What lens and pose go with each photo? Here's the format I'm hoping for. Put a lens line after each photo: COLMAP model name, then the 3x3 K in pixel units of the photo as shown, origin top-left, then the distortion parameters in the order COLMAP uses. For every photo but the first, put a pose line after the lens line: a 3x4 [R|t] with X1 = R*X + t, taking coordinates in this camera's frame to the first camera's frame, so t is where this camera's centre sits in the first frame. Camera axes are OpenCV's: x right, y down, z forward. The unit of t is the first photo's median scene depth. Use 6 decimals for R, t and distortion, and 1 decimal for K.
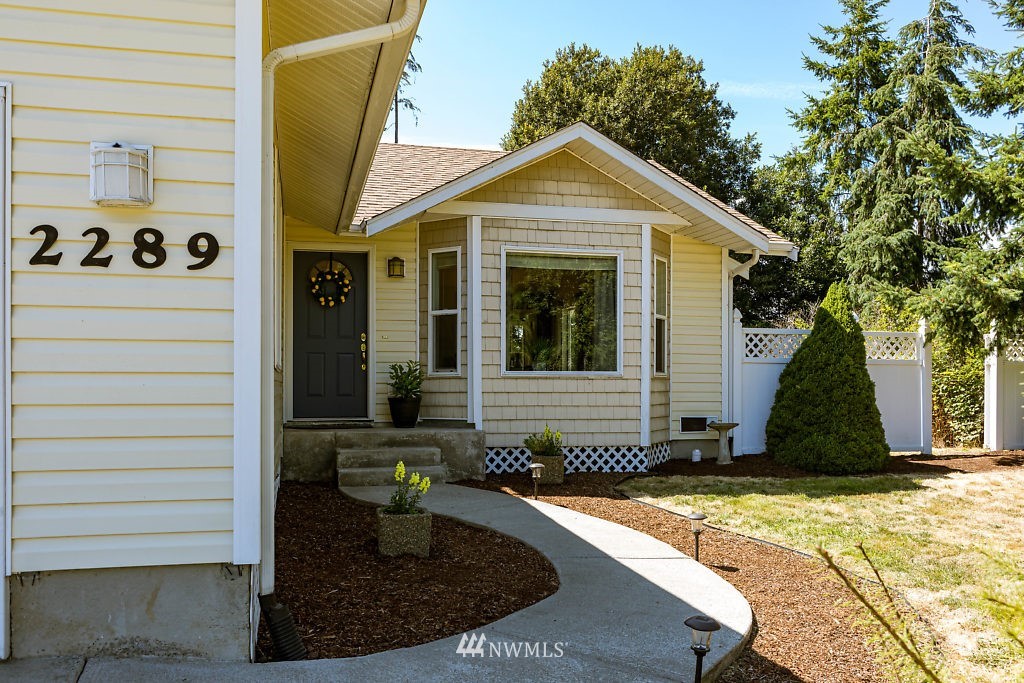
lens RADIAL K [[849.7, 0, 495.9], [0, 849.7, 383.0], [0, 0, 1]] dist [-0.001252, -0.003183]
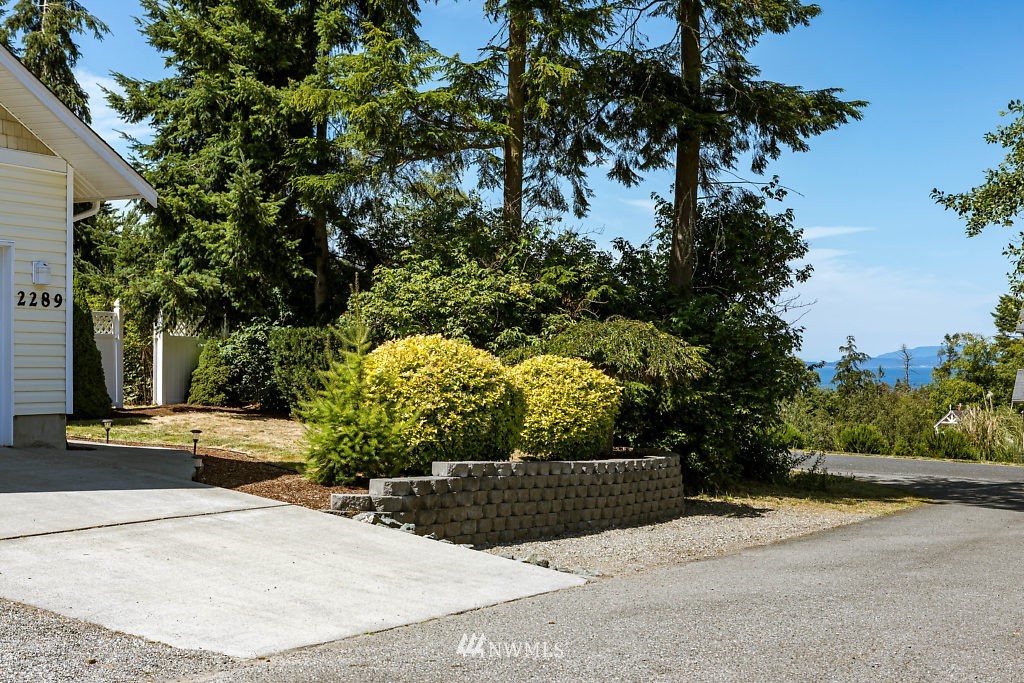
lens RADIAL K [[1535.0, 0, 511.9], [0, 1535.0, 342.6], [0, 0, 1]] dist [-0.008836, 0.000000]
pose [[0.632466, 0.009548, 0.774529, -3.217989], [-0.001934, 0.999940, -0.010748, 0.031719], [-0.774585, 0.005300, 0.632447, -3.240869]]
